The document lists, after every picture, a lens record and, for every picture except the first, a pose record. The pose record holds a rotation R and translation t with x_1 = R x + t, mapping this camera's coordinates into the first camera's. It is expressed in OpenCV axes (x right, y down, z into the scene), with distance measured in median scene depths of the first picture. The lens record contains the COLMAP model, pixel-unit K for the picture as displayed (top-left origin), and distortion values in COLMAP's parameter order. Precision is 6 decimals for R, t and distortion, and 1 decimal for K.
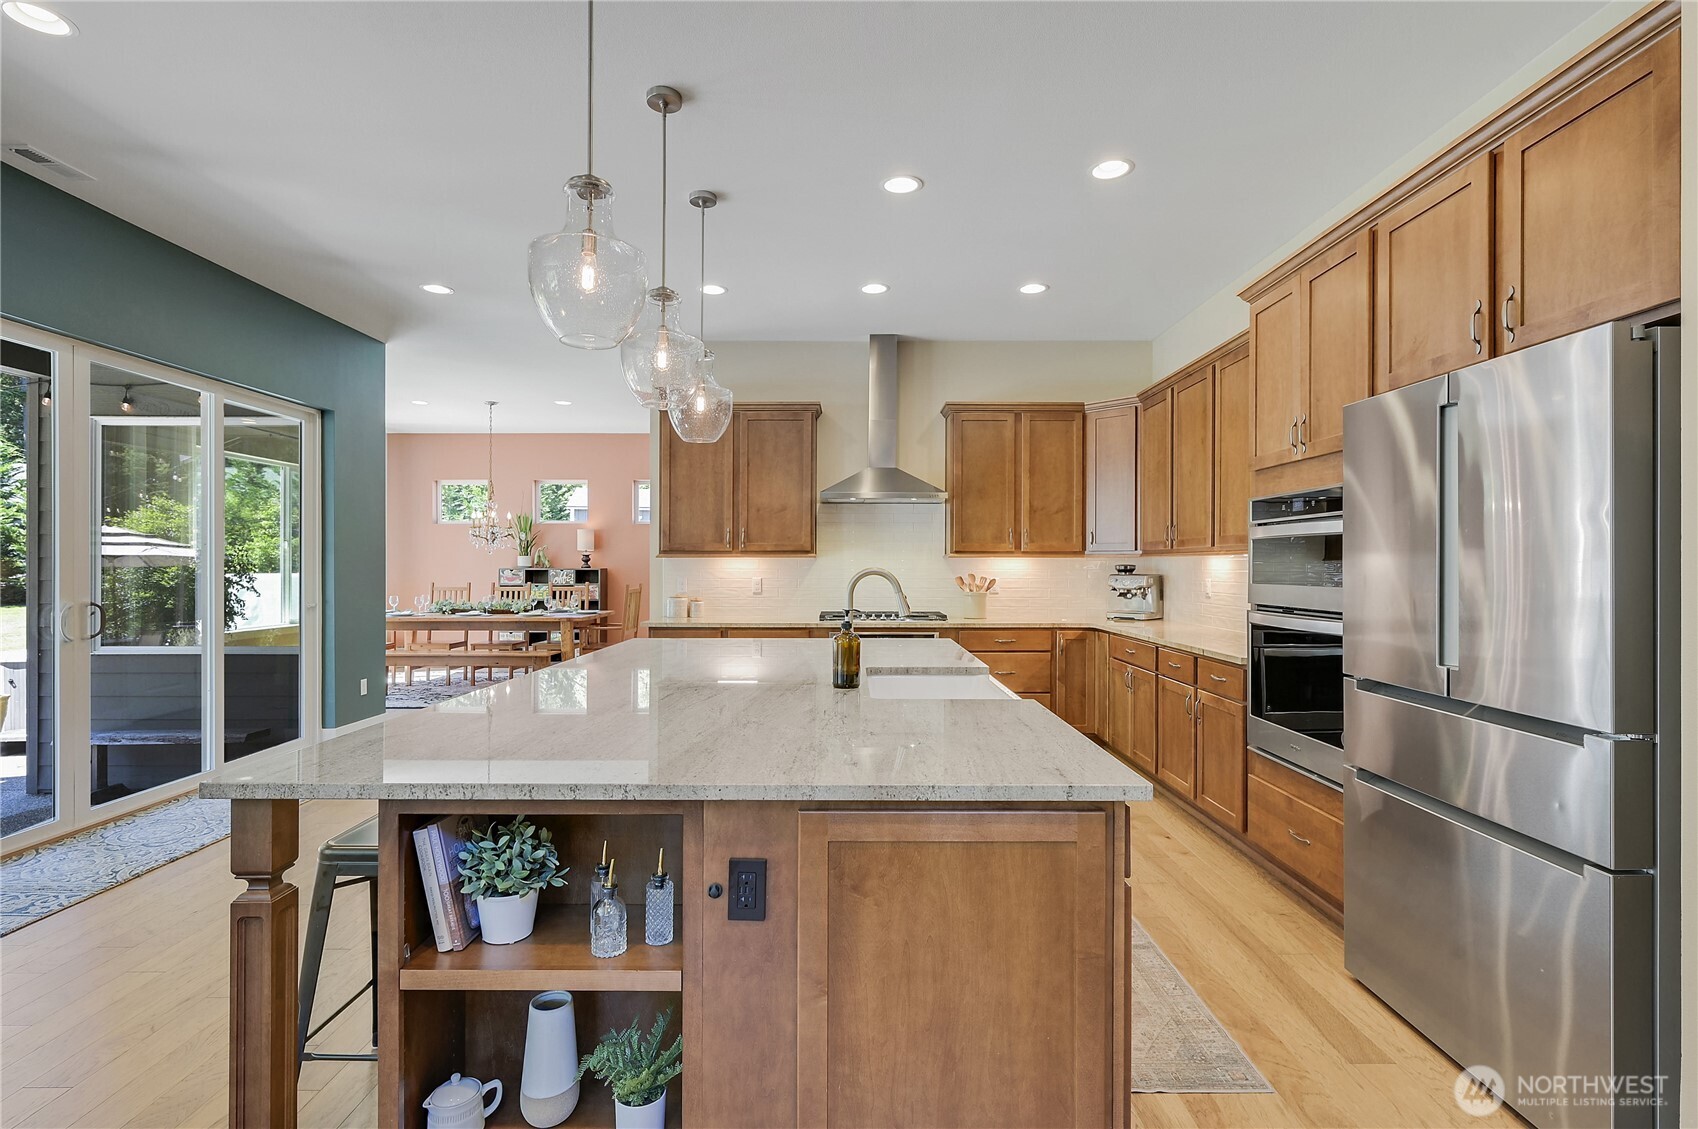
lens RADIAL K [[810.1, 0, 849.0], [0, 810.1, 564.5], [0, 0, 1]] dist [0.002014, -0.000040]
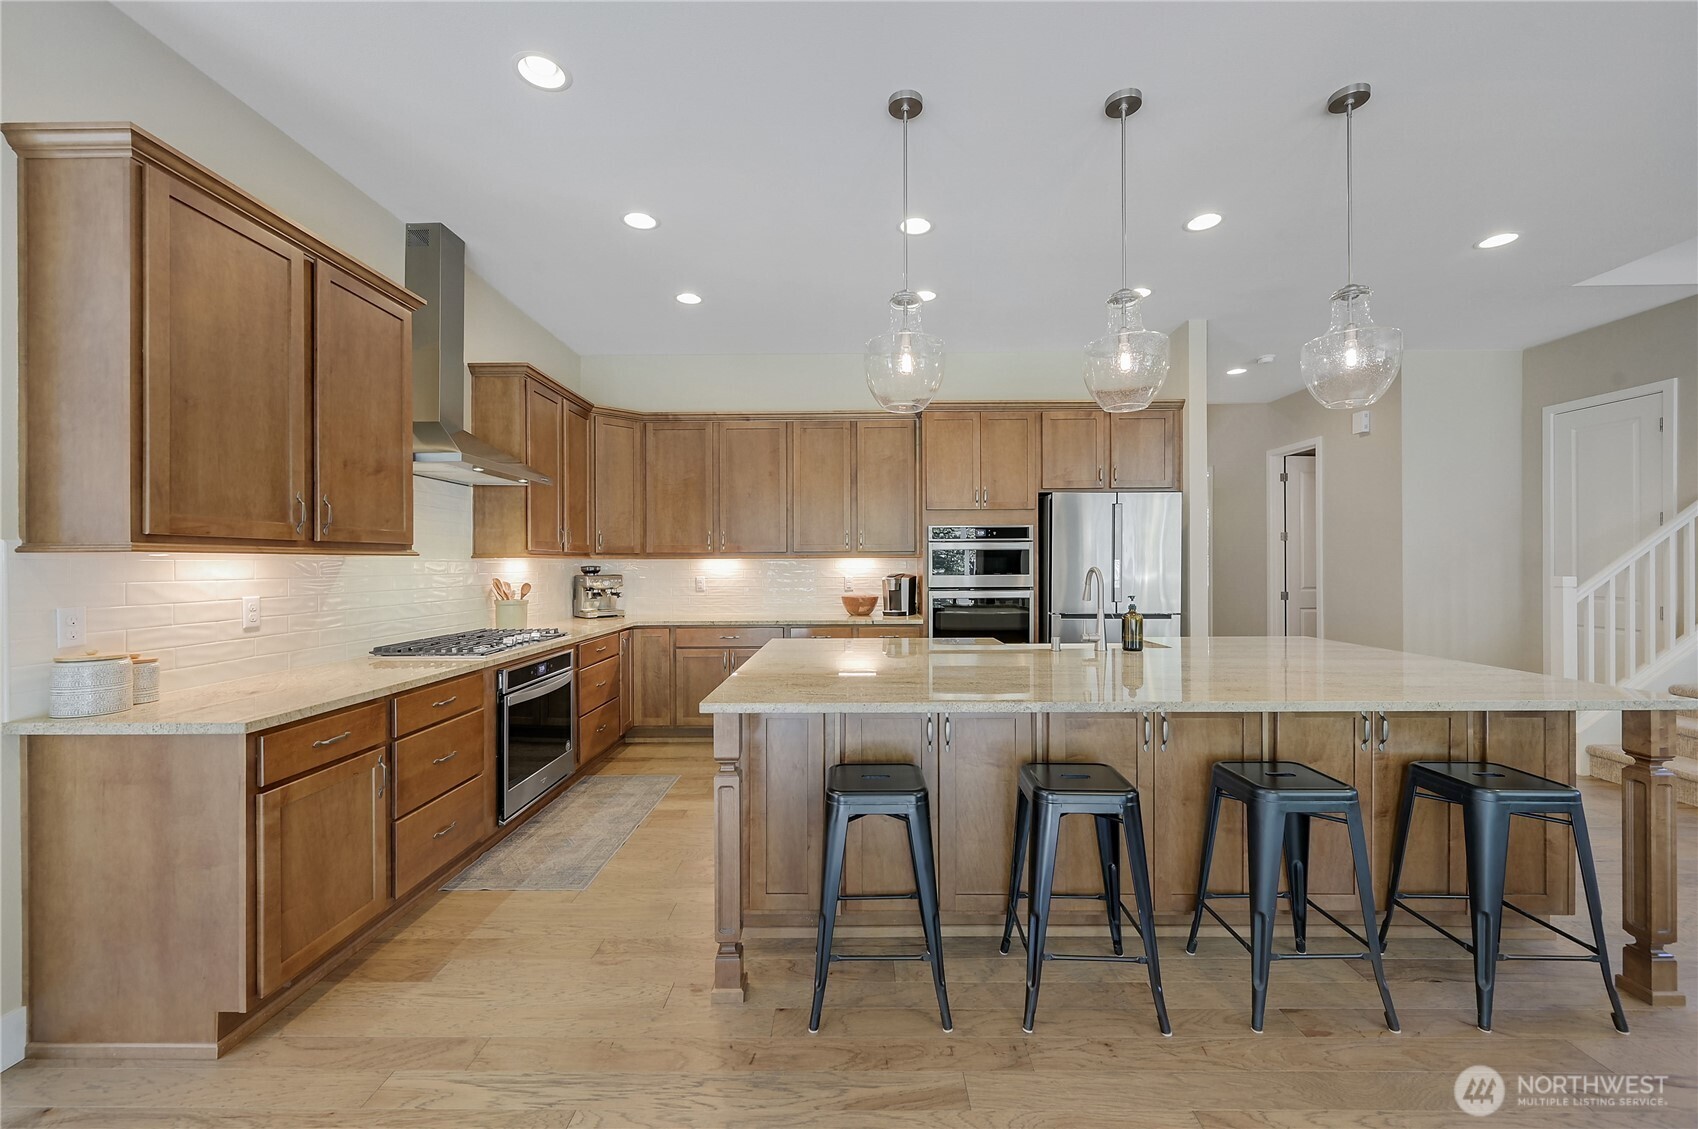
lens RADIAL K [[671.1, 0, 849.0], [0, 671.1, 564.5], [0, 0, 1]] dist [0.003105, -0.000085]
pose [[0.016910, 0.001624, 0.999856, -0.542220], [0.004607, 0.999988, -0.001702, 0.000687], [-0.999846, 0.004635, 0.016902, 0.665175]]
